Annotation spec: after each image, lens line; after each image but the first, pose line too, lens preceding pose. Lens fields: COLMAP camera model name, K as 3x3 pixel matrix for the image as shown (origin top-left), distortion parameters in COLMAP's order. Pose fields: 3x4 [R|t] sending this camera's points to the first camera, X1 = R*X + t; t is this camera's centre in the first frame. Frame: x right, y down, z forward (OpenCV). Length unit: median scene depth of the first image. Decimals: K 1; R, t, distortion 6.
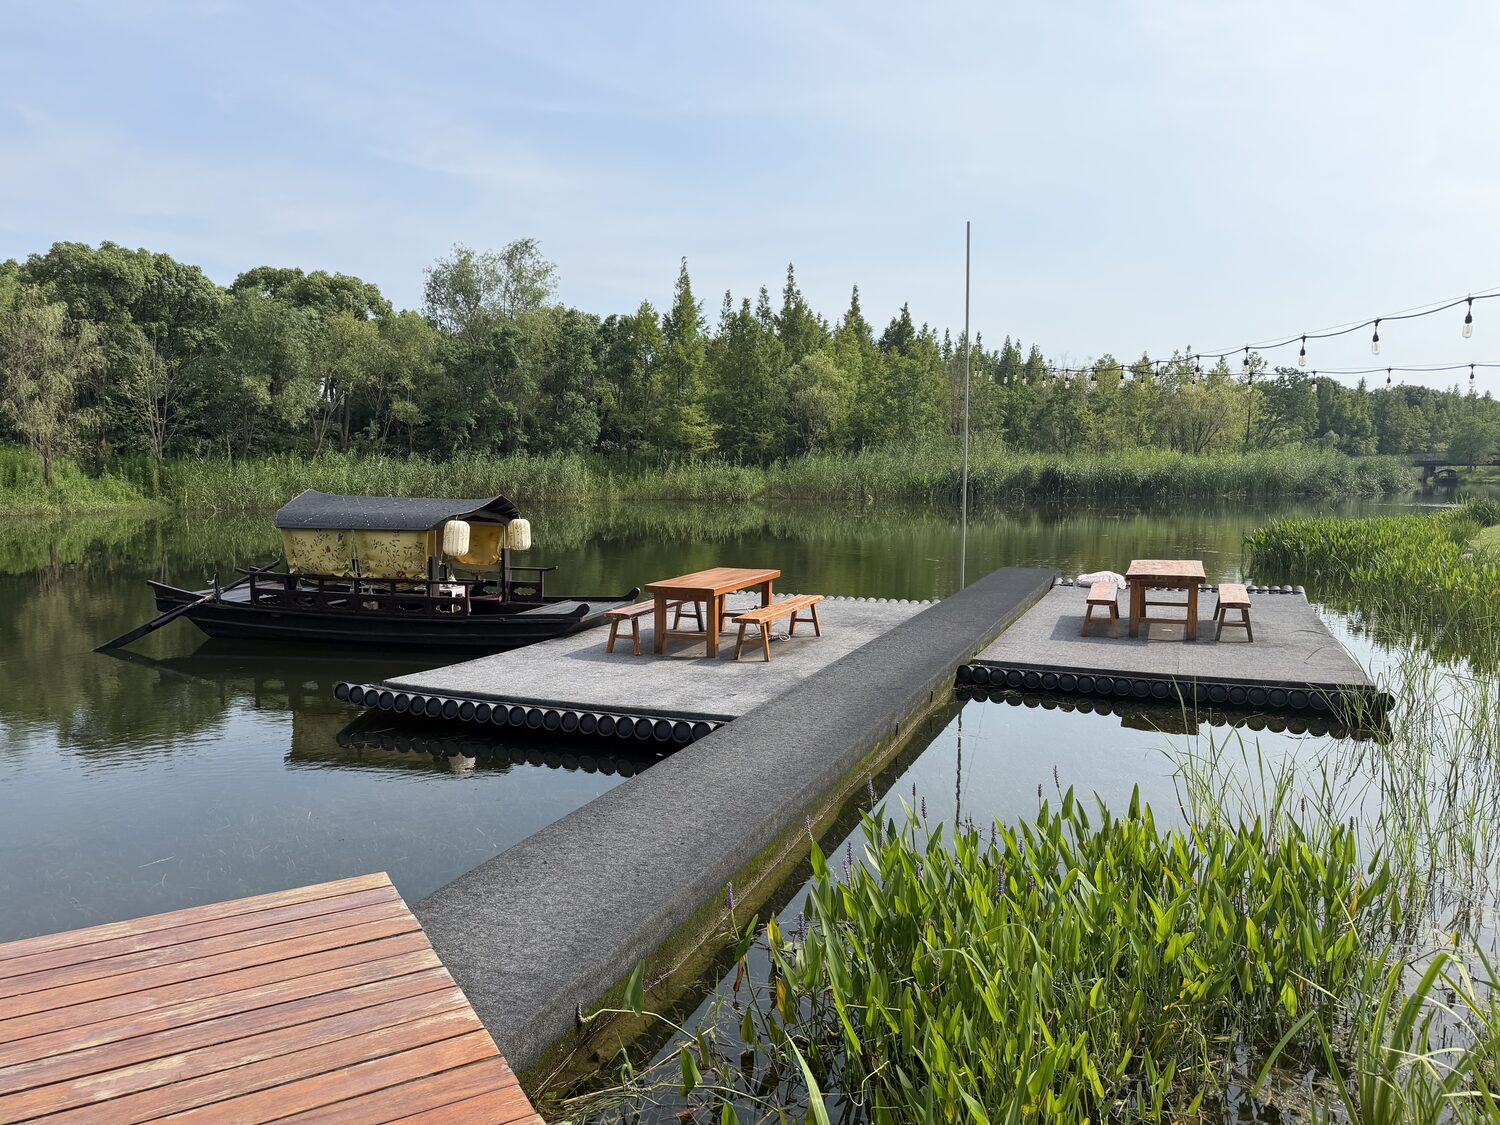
lens RADIAL K [[1030.3, 0, 755.8], [0, 1030.3, 568.0], [0, 0, 1]] dist [-0.004850, -0.016085]
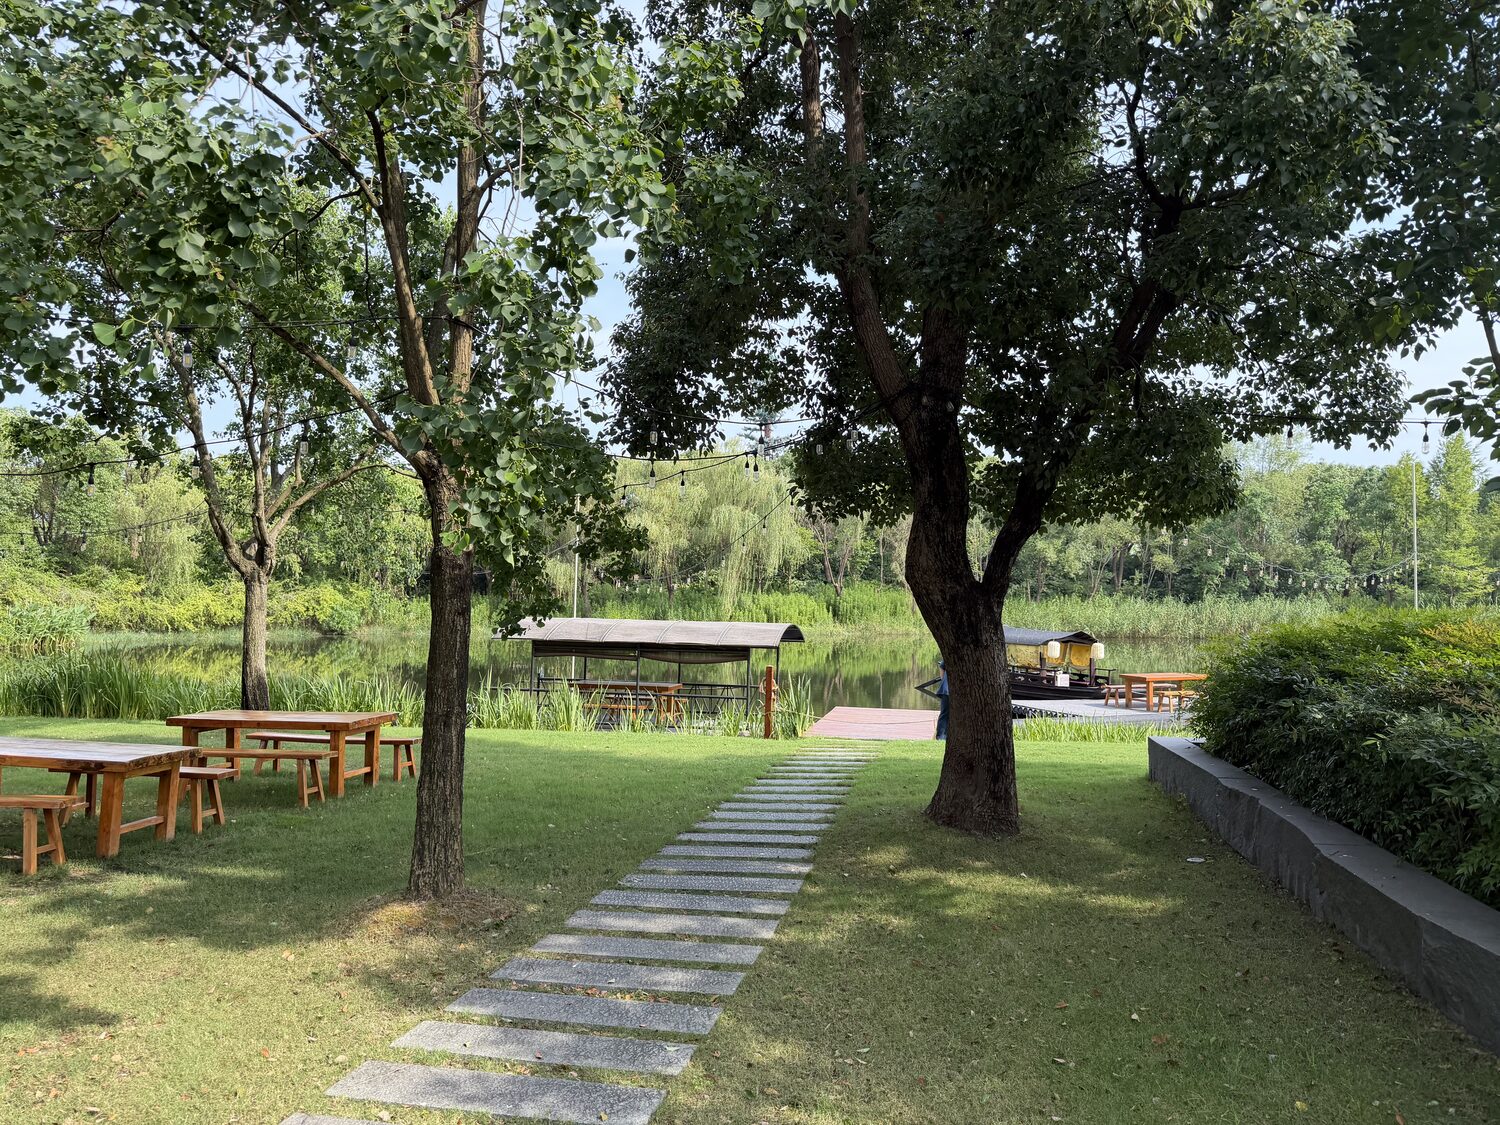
lens RADIAL K [[1030.3, 0, 745.2], [0, 1030.3, 564.6], [0, 0, 1]] dist [-0.004850, -0.016085]
pose [[0.714020, -0.012773, -0.700009, 0.171029], [-0.079930, 0.991809, -0.099627, 0.013641], [0.695548, 0.127088, 0.707151, -0.226556]]
